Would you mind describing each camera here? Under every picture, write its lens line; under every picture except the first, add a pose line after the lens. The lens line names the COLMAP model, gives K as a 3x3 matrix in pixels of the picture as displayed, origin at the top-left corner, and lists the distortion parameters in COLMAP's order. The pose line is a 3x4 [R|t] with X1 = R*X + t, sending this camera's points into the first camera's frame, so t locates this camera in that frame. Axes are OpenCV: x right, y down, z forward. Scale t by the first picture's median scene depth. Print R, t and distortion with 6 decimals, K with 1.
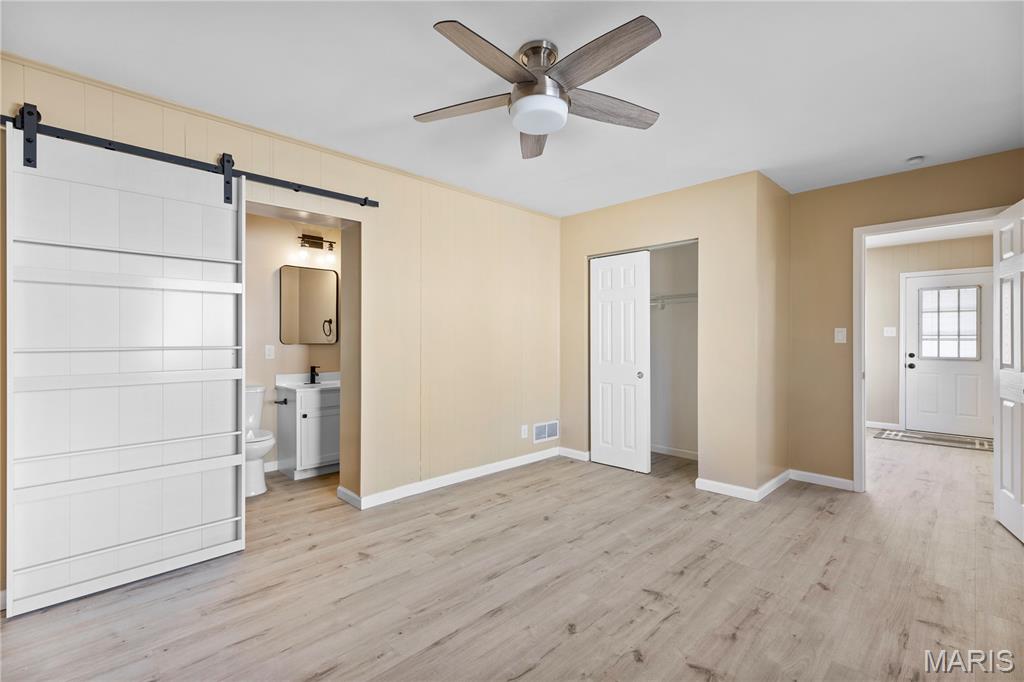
lens RADIAL K [[458.9, 0, 511.4], [0, 458.9, 338.6], [0, 0, 1]] dist [0.004323, 0.000466]
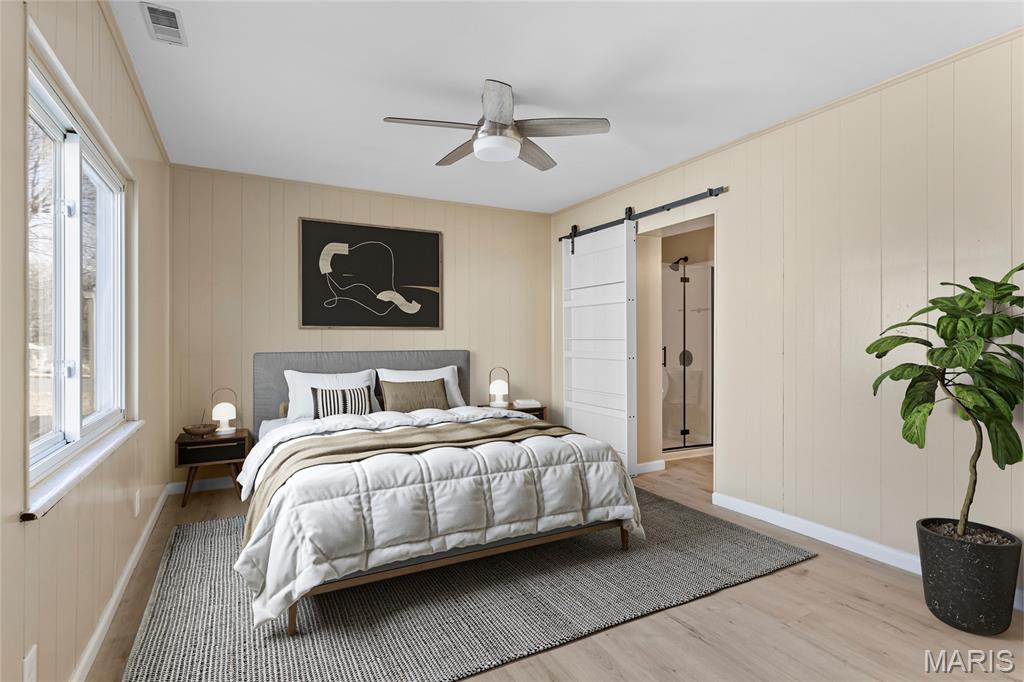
lens RADIAL K [[509.5, 0, 512.0], [0, 509.5, 341.0], [0, 0, 1]] dist [0.000425, 0.000071]
pose [[-0.282030, 0.007901, -0.959373, 0.852136], [0.004418, 0.999966, 0.006937, 0.010603], [0.959396, -0.002282, -0.282055, 0.894506]]
